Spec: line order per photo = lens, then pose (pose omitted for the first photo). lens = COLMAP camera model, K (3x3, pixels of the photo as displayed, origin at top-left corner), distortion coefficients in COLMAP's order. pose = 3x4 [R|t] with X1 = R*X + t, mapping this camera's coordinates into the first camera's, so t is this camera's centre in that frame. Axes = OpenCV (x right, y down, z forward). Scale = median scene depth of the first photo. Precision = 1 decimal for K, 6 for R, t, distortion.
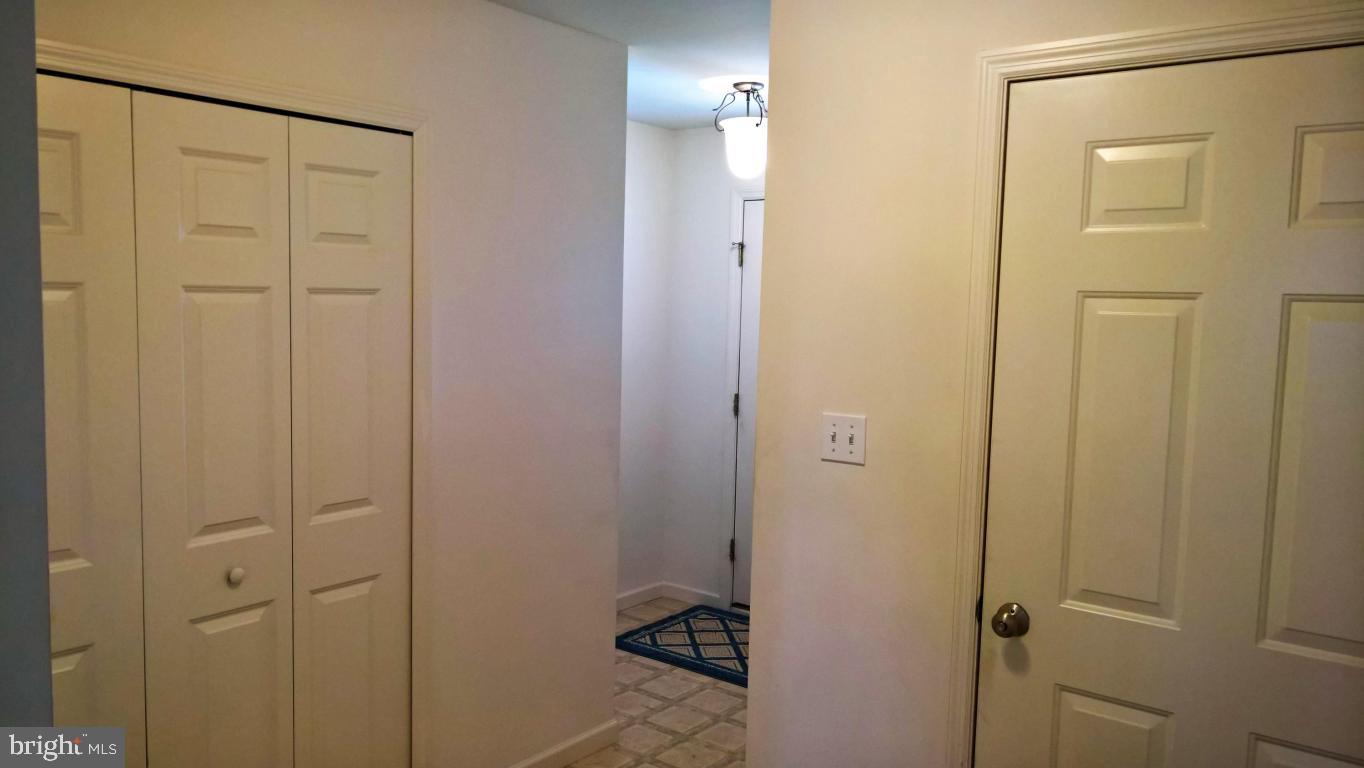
lens RADIAL K [[1018.1, 0, 675.5], [0, 1018.1, 388.7], [0, 0, 1]] dist [0.014431, -0.046457]
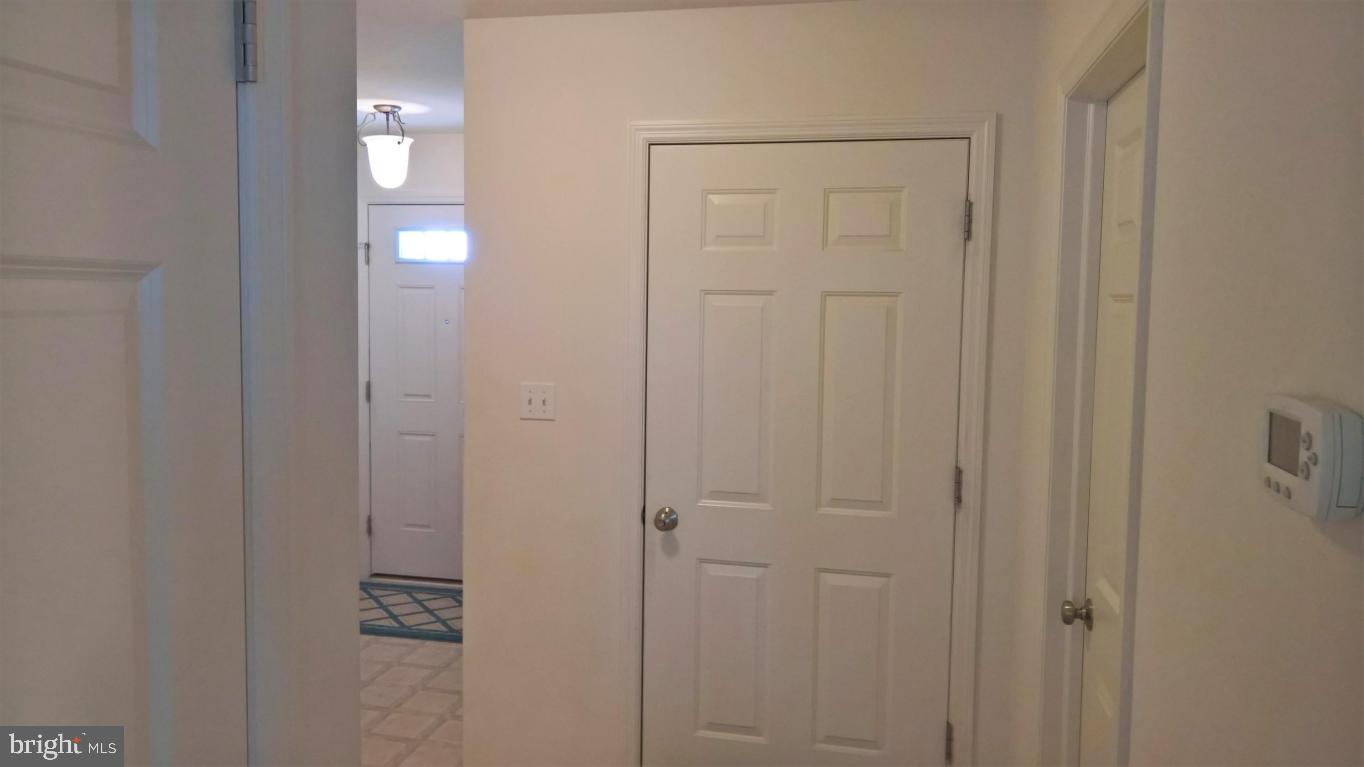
lens RADIAL K [[1018.1, 0, 688.9], [0, 1018.1, 380.1], [0, 0, 1]] dist [0.014431, -0.046457]
pose [[0.894907, -0.046708, 0.443802, -0.266730], [0.046304, 0.998858, 0.011755, 0.015793], [-0.443844, 0.010030, 0.896048, -0.299538]]
